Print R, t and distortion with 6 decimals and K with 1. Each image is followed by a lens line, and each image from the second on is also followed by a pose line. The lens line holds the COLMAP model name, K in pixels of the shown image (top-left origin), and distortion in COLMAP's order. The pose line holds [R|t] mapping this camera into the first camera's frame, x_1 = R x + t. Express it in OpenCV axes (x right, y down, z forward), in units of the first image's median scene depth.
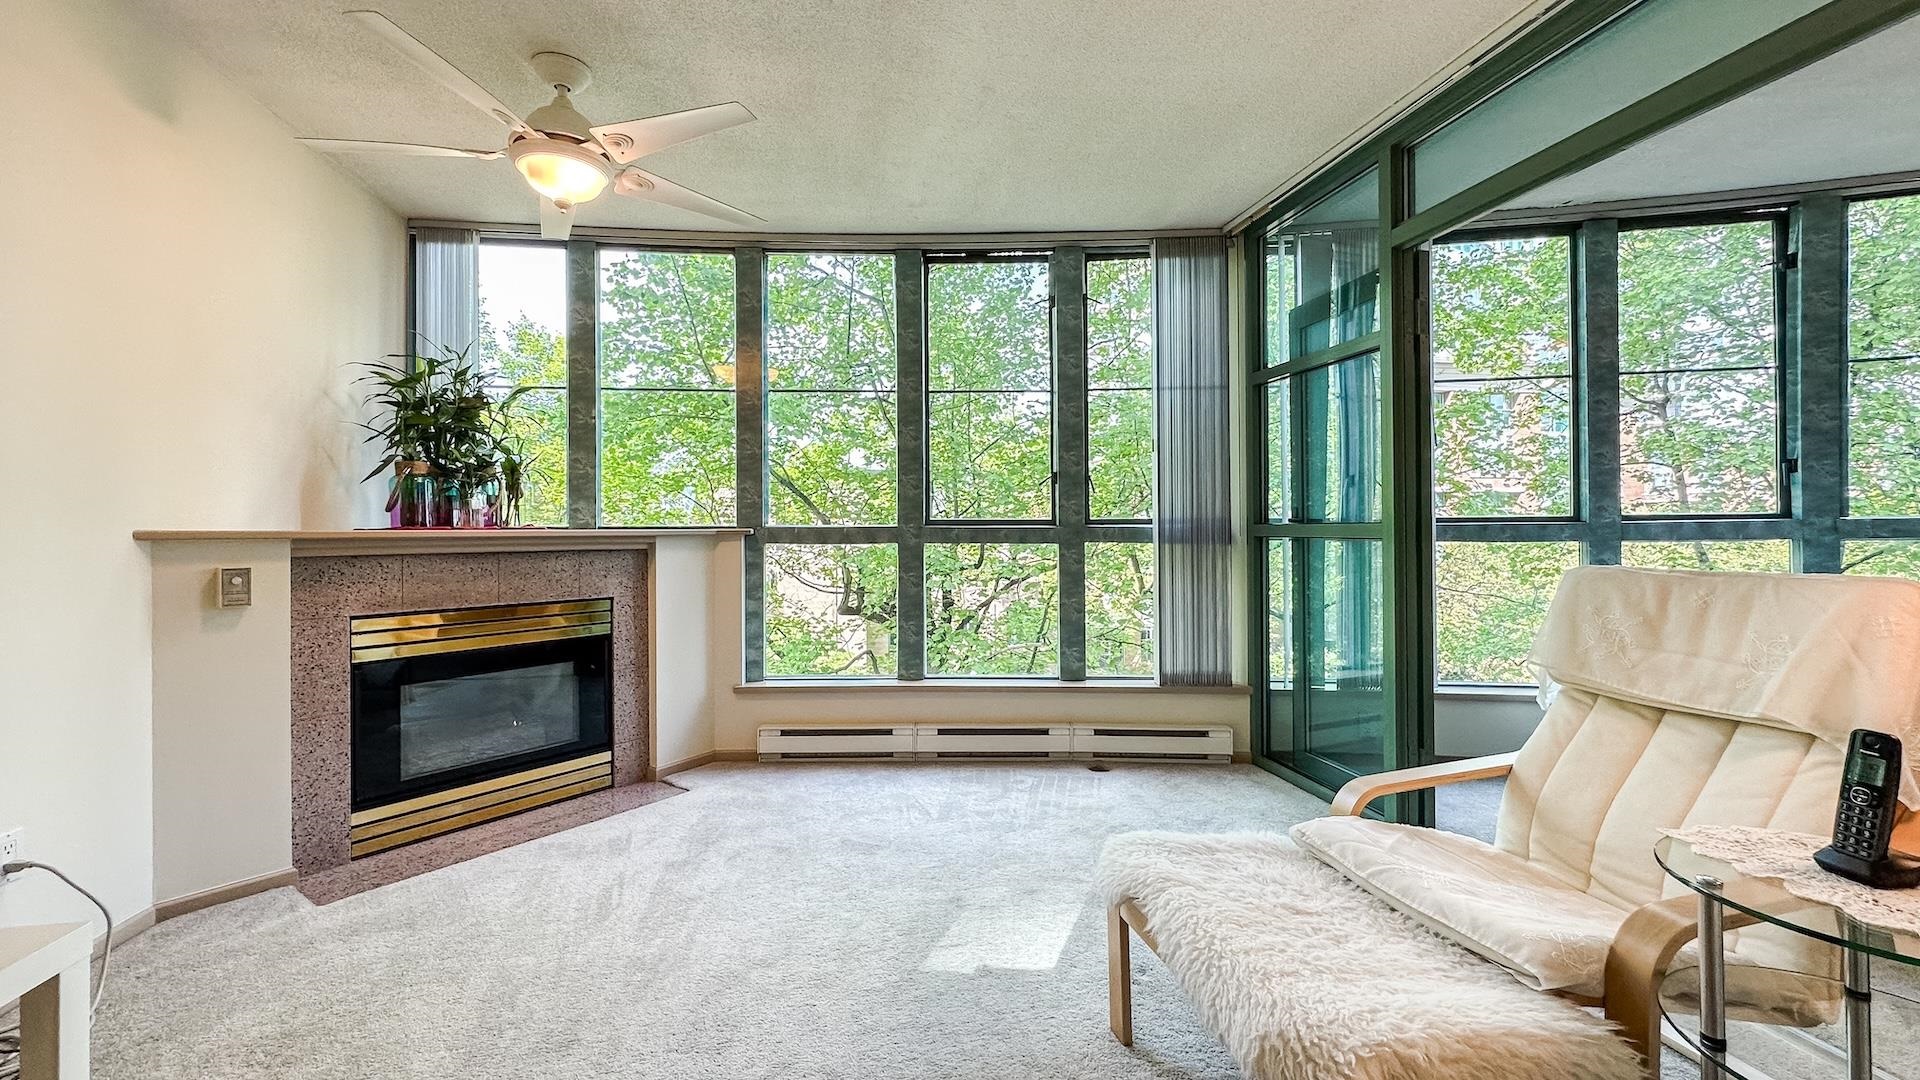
lens RADIAL K [[750.7, 0, 955.9], [0, 750.7, 524.2], [0, 0, 1]] dist [0.000773, 0.000005]
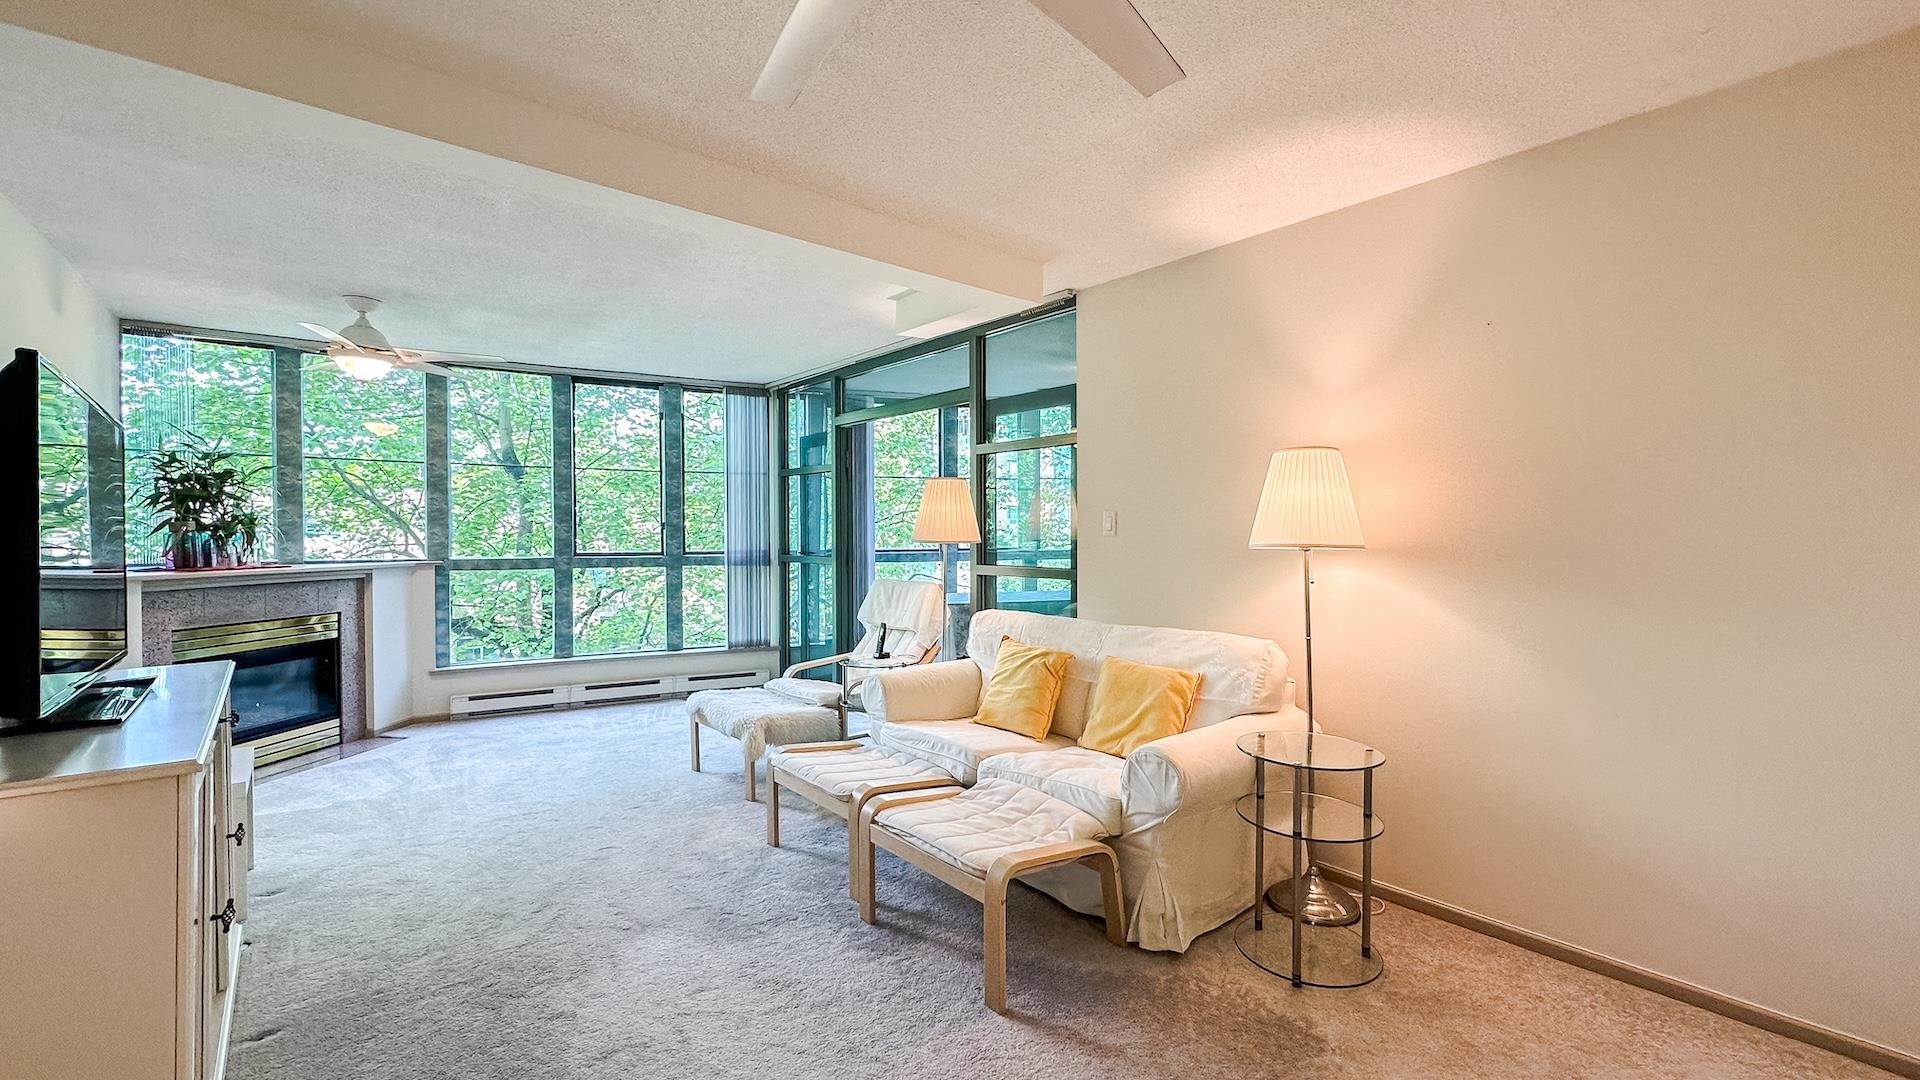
lens RADIAL K [[807.2, 0, 957.5], [0, 807.2, 535.1], [0, 0, 1]] dist [-0.000329, -0.000020]
pose [[0.880179, -0.002164, 0.474638, -0.146934], [-0.005033, 0.999891, 0.013893, -0.076163], [-0.474616, -0.014617, 0.880072, -0.901760]]
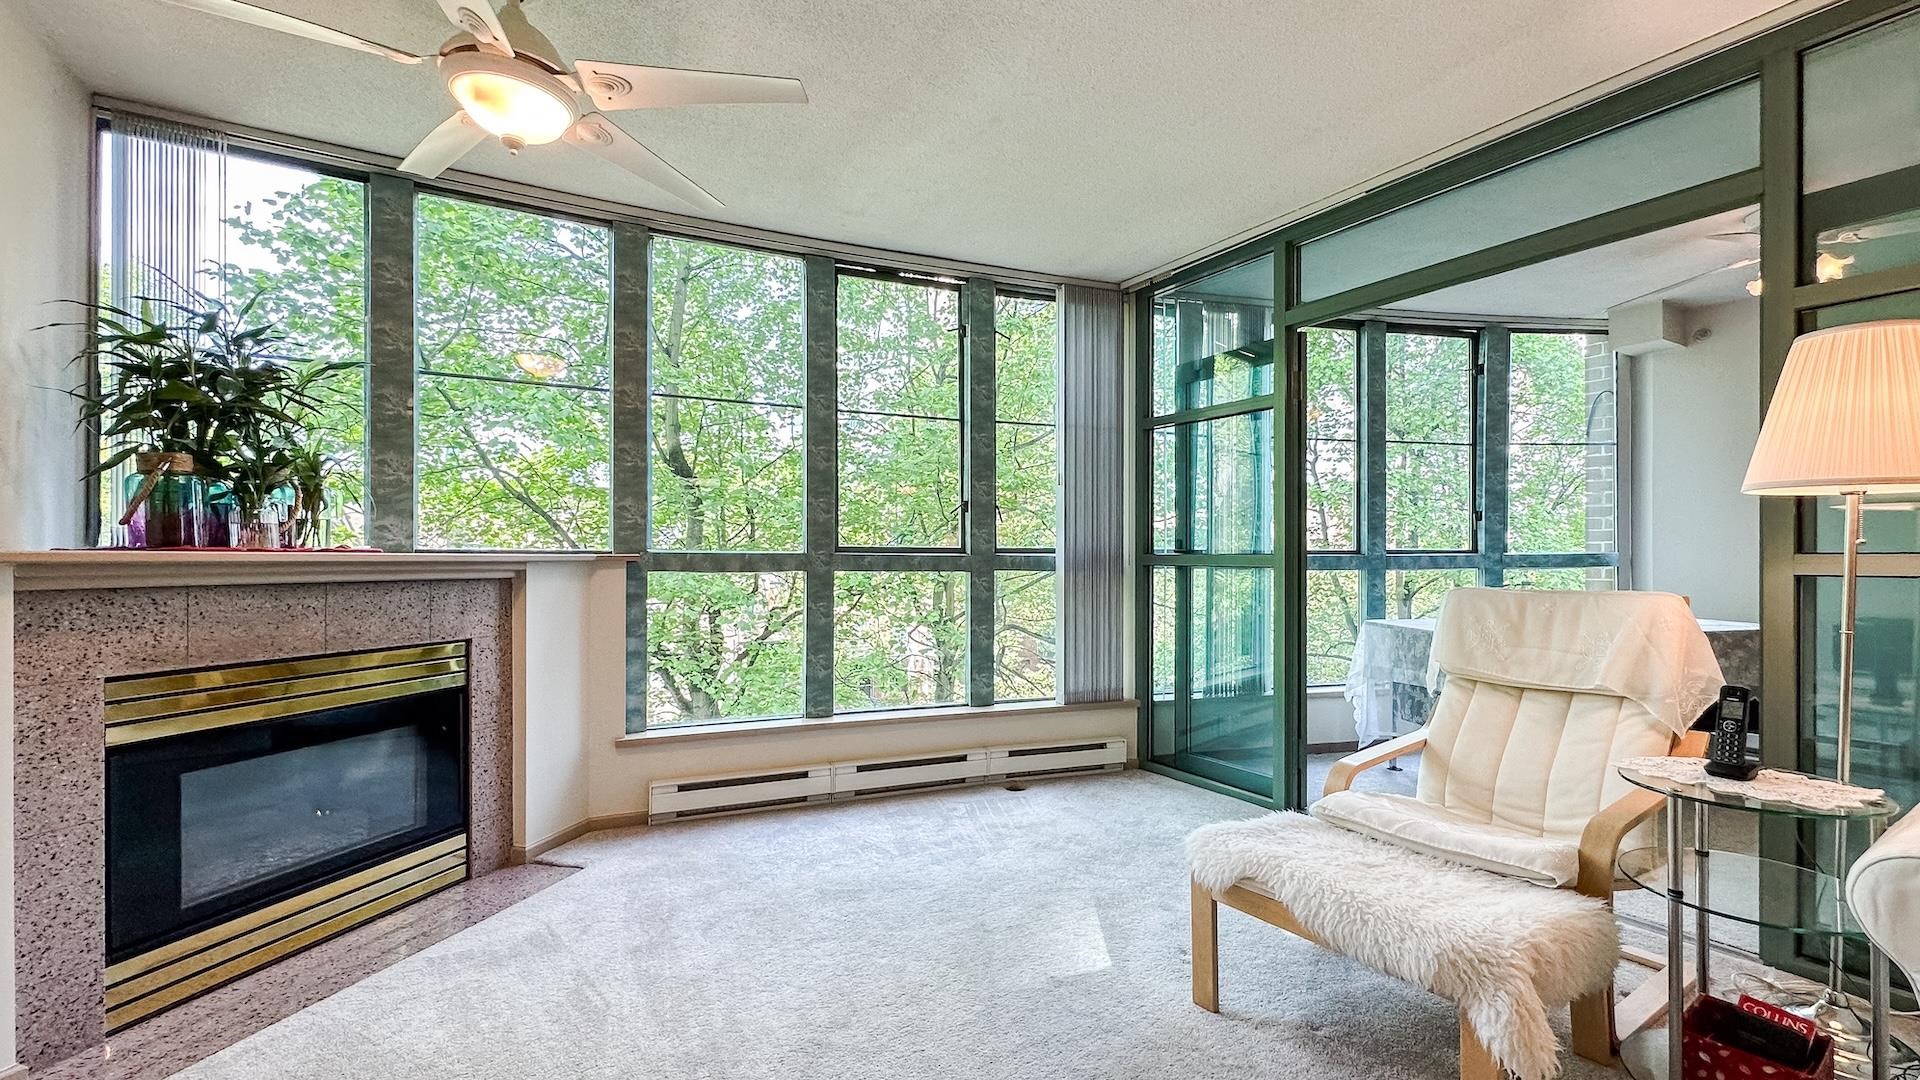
lens RADIAL K [[776.4, 0, 991.9], [0, 776.4, 557.0], [0, 0, 1]] dist [-0.000143, 0.000211]
pose [[0.917675, 0.007724, 0.397256, -0.272618], [-0.009897, 0.999945, 0.003419, 0.002546], [-0.397208, -0.007069, 0.917701, 0.030801]]
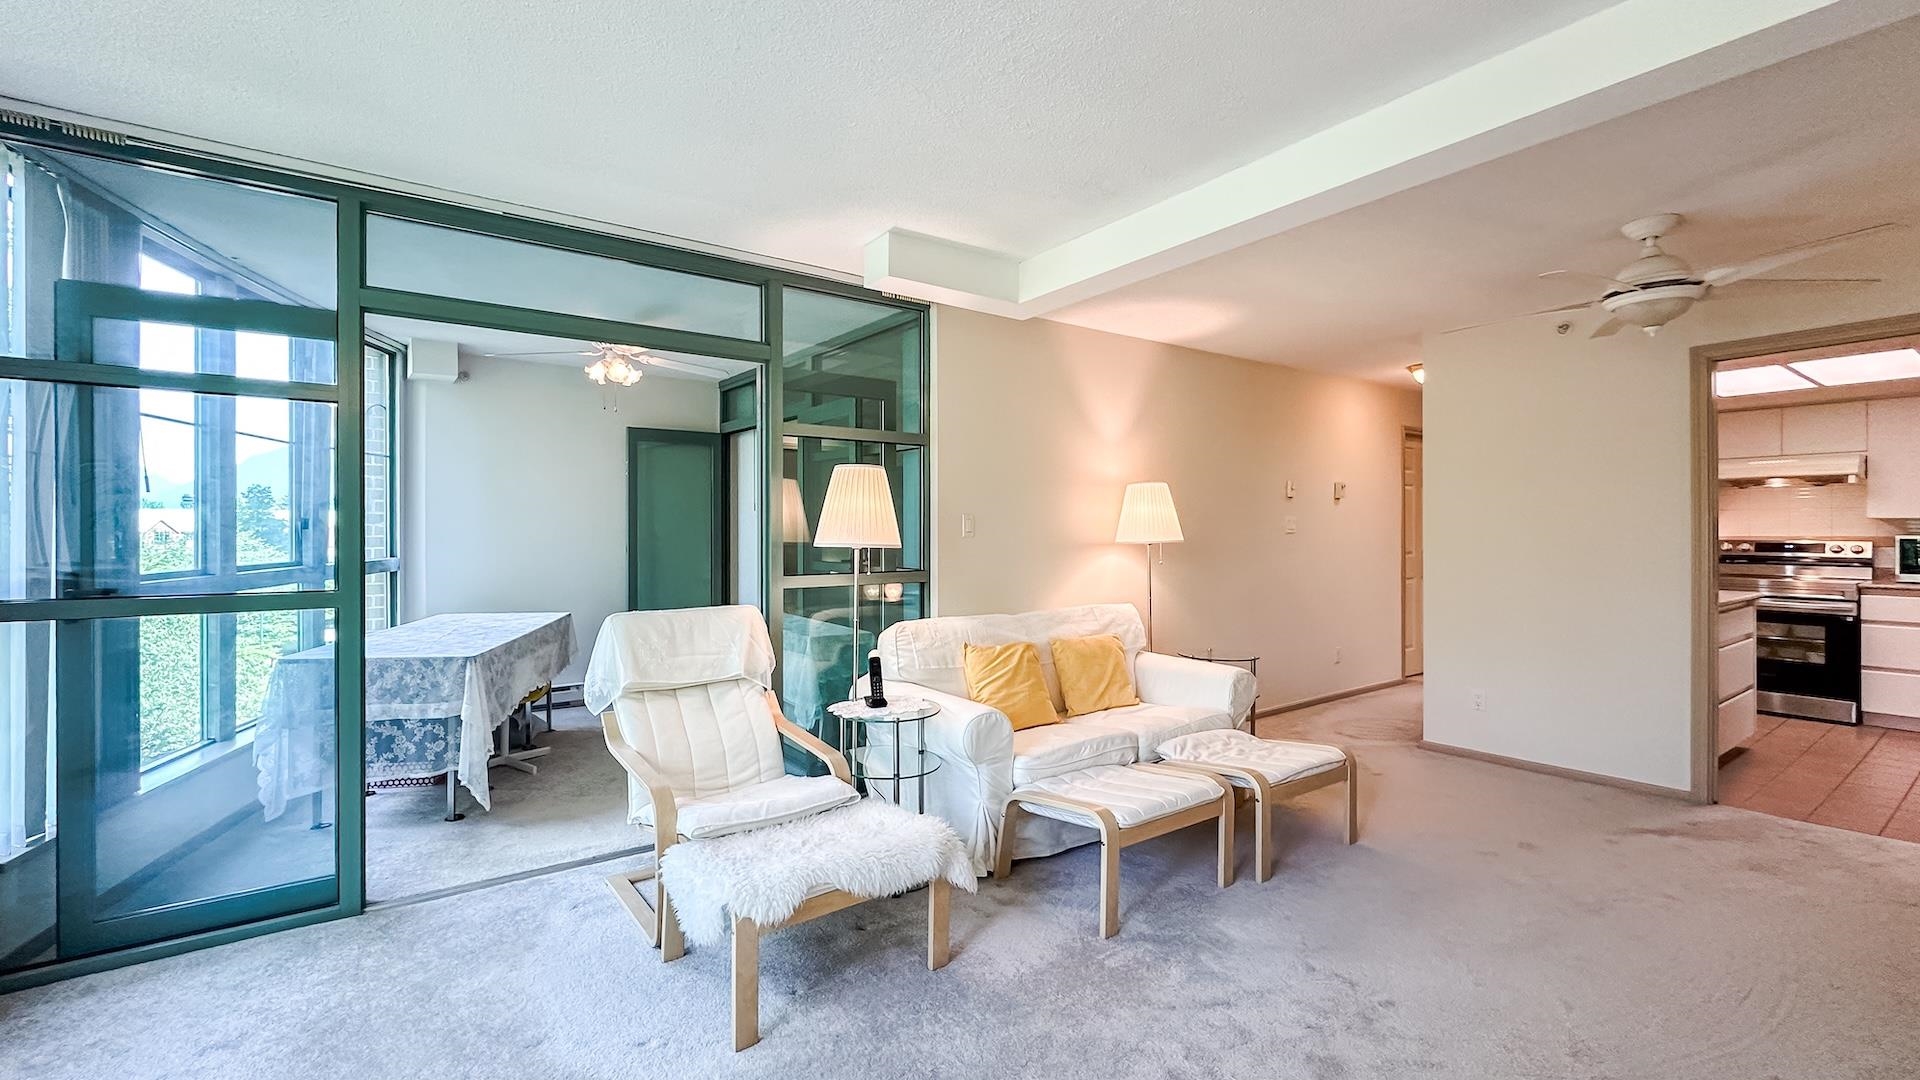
lens RADIAL K [[807.2, 0, 957.5], [0, 807.2, 535.1], [0, 0, 1]] dist [-0.000329, -0.000020]
pose [[-0.417585, 0.005198, 0.908623, -0.557126], [-0.003348, 0.999968, -0.007259, -0.055270], [-0.908632, -0.006073, -0.417555, 0.593184]]
